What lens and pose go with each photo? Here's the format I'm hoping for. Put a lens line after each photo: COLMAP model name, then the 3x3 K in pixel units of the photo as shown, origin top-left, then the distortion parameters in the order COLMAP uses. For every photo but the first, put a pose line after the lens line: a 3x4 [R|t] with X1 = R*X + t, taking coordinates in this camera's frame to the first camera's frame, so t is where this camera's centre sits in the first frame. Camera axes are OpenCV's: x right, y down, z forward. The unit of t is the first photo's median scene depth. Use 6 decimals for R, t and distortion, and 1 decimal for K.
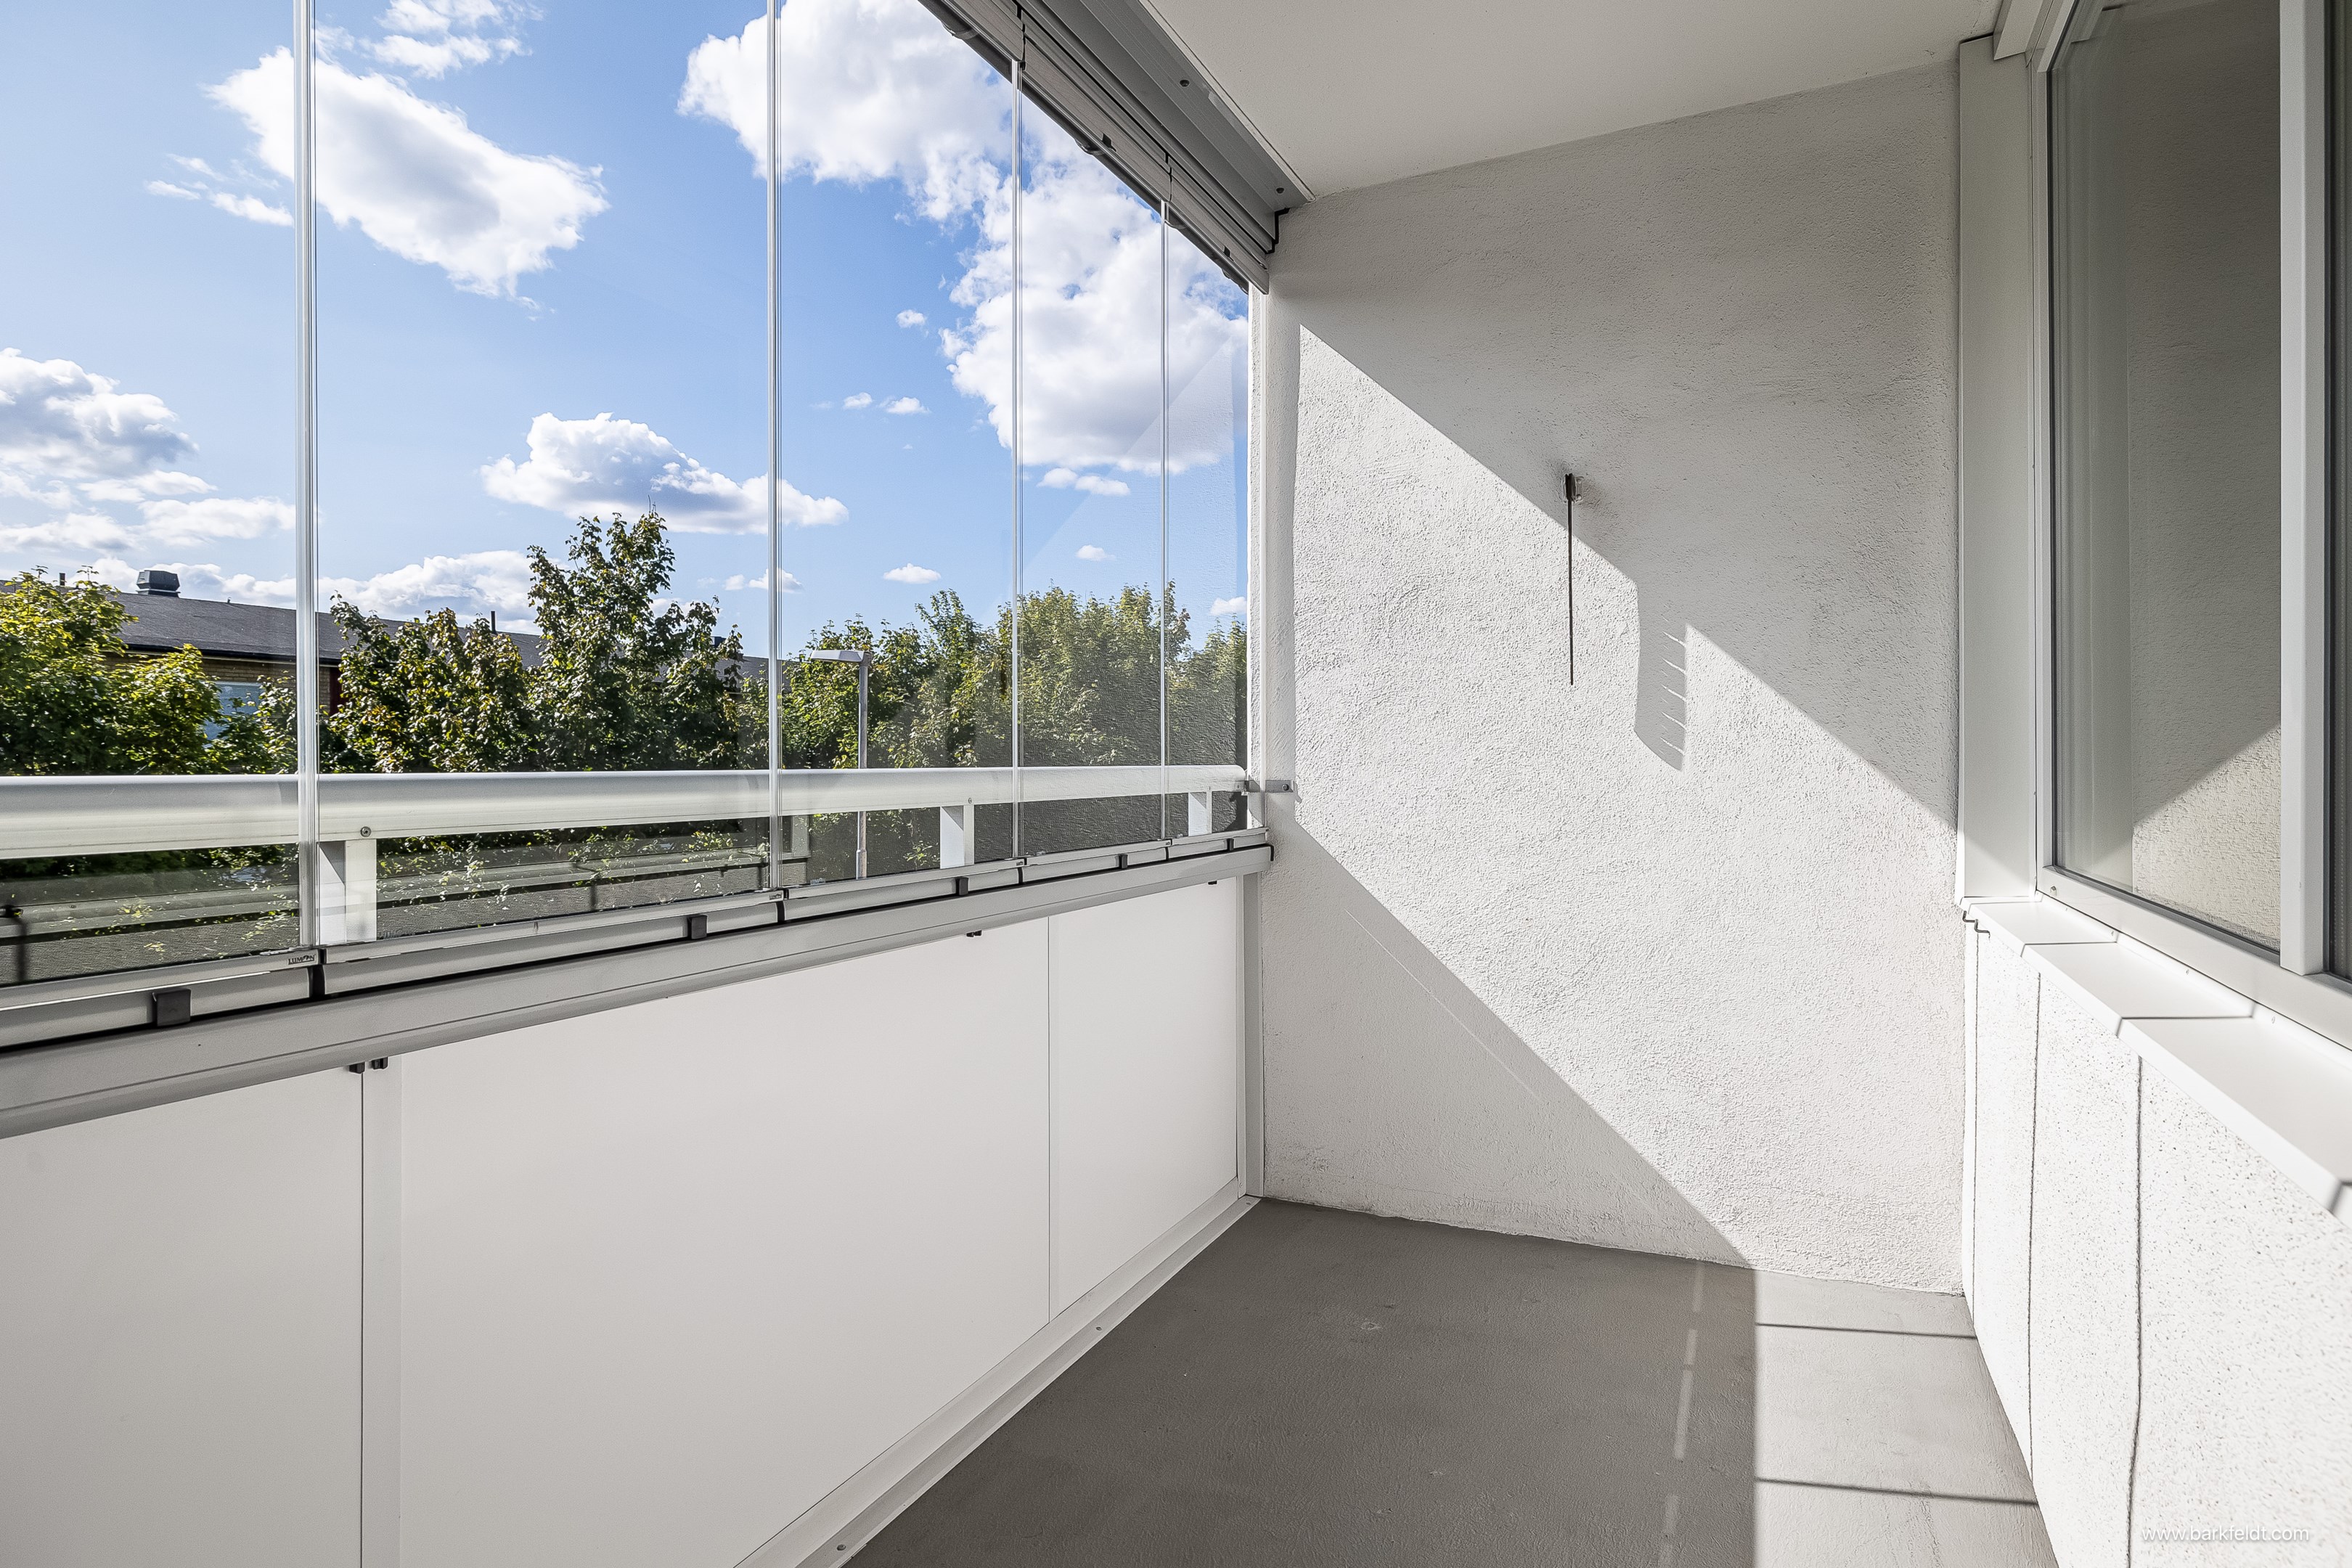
lens RADIAL K [[1212.1, 0, 1179.1], [0, 1212.1, 772.8], [0, 0, 1]] dist [0.003237, 0.005938]
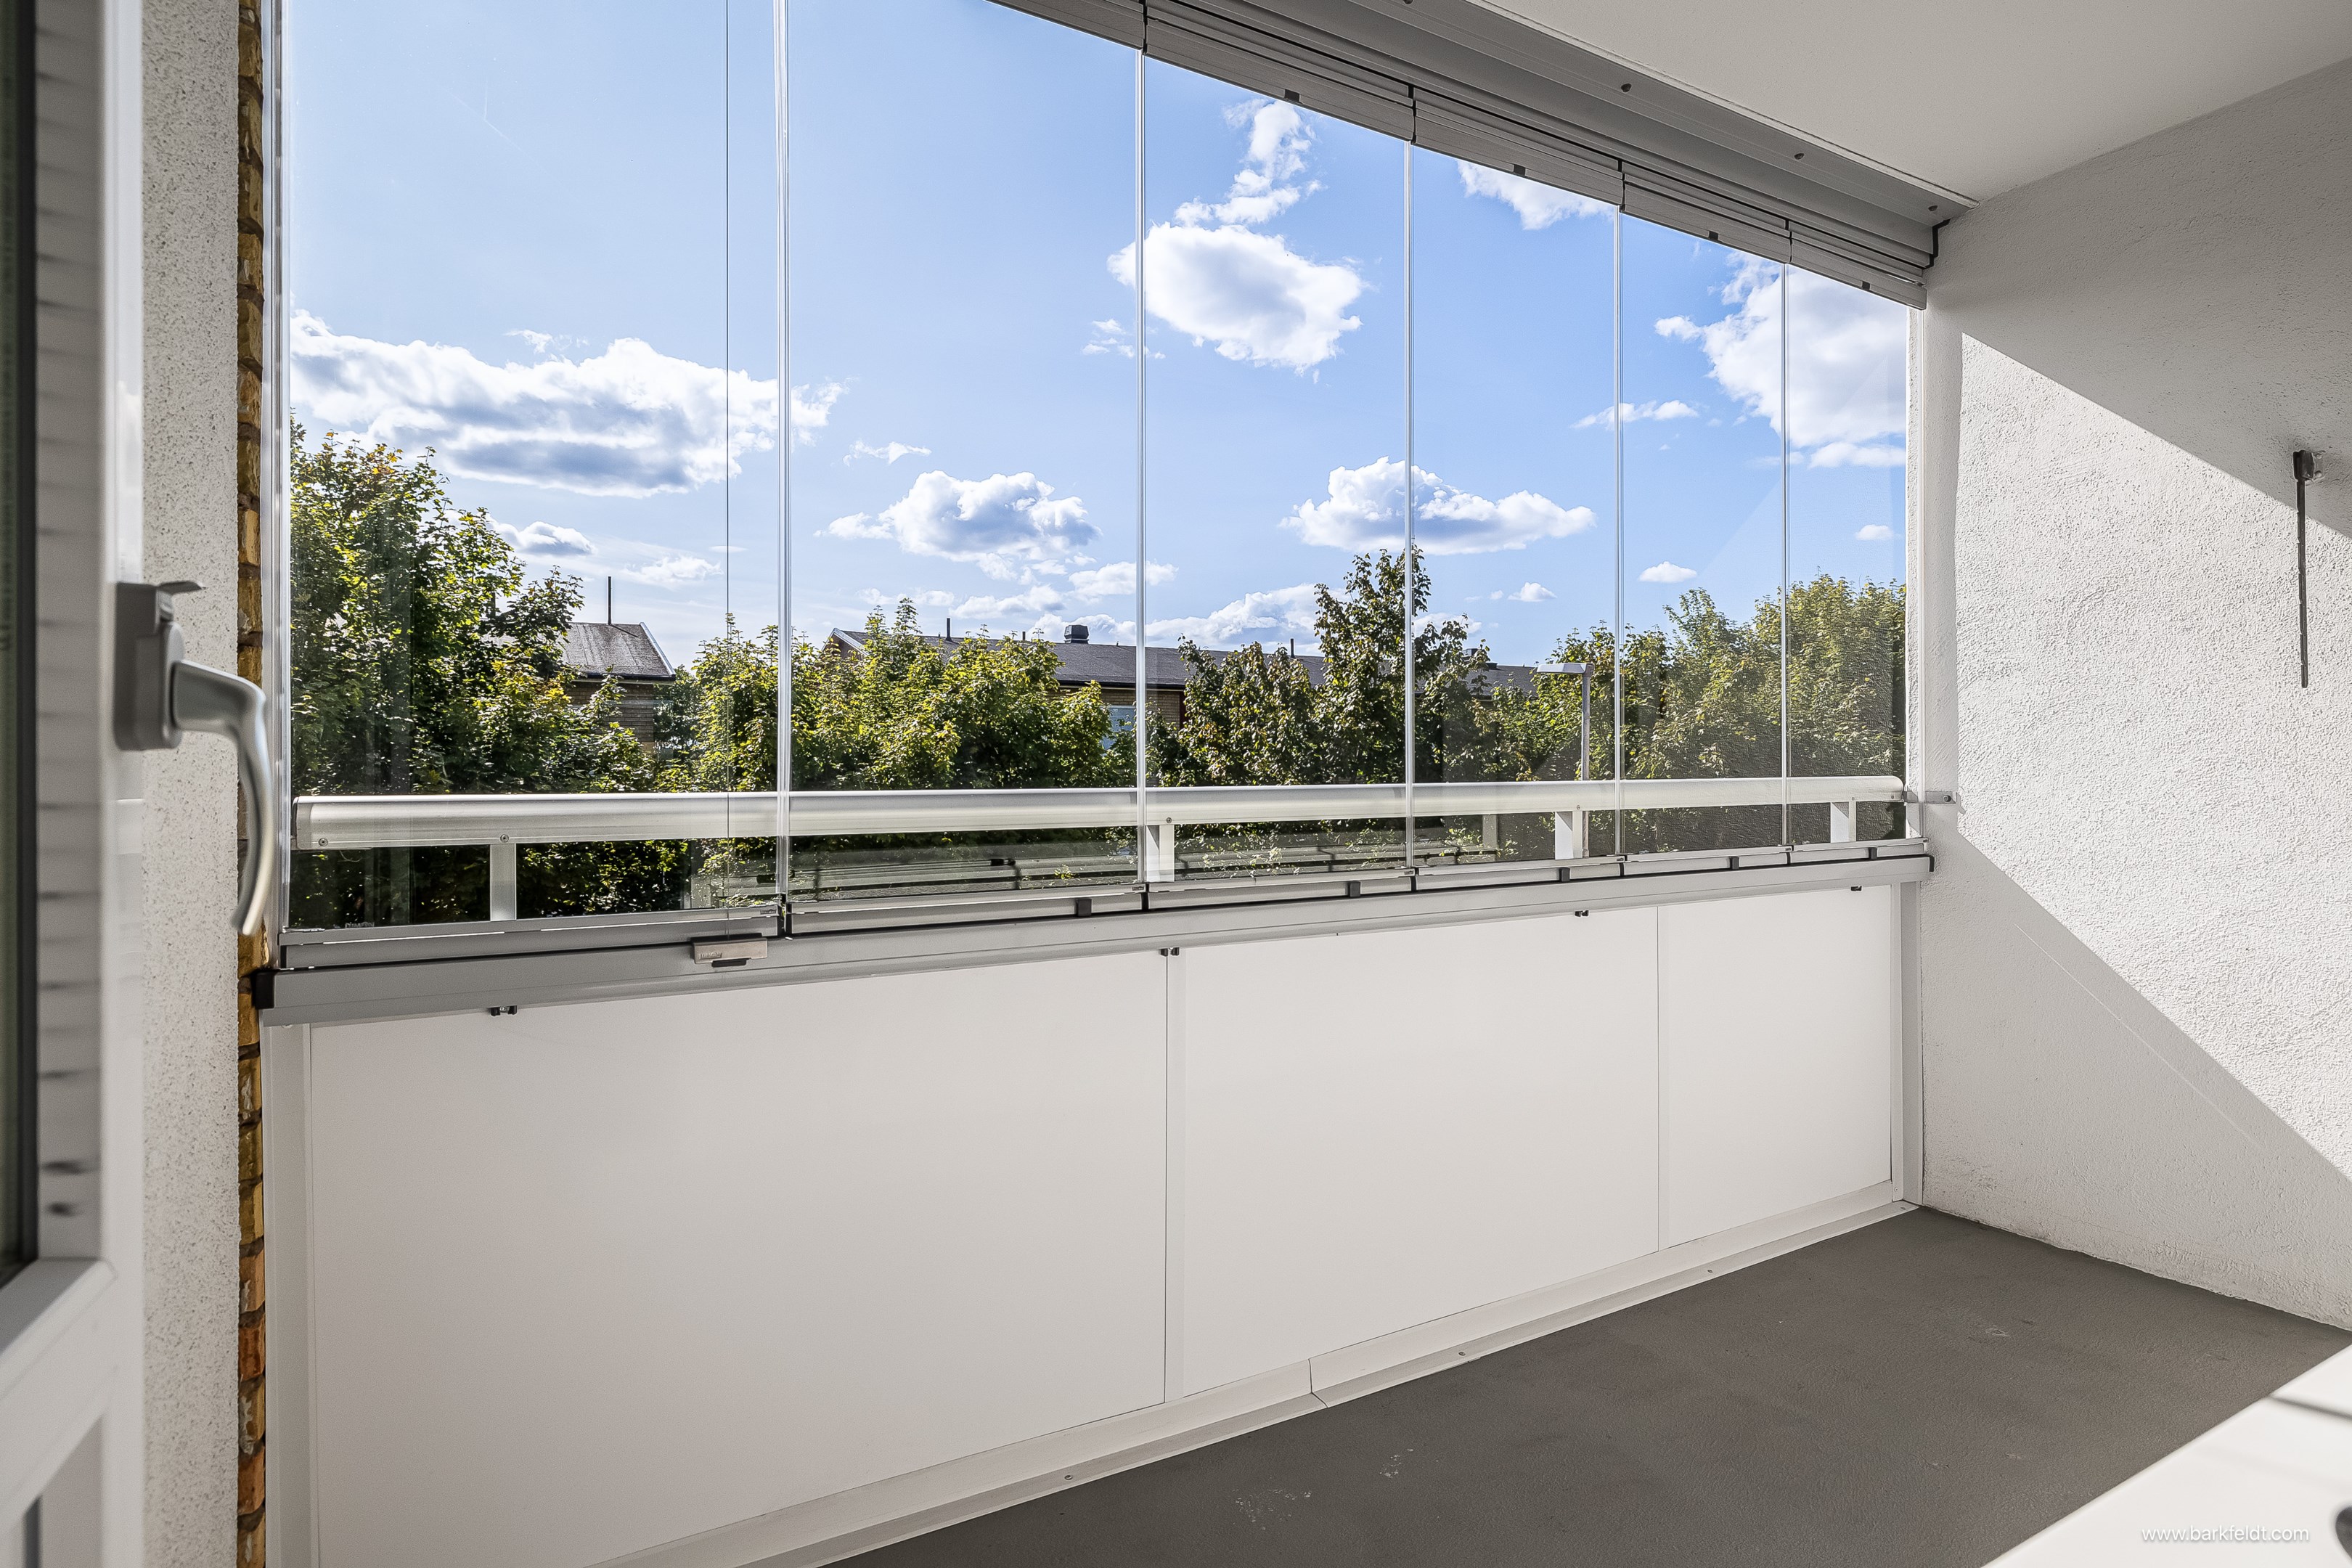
lens RADIAL K [[1212.1, 0, 1229.5], [0, 1212.1, 761.2], [0, 0, 1]] dist [0.003237, 0.005938]
pose [[0.841262, -0.003199, -0.540618, 0.131462], [-0.002511, 0.999949, -0.009825, -0.007324], [0.540622, 0.009623, 0.841211, -0.159872]]
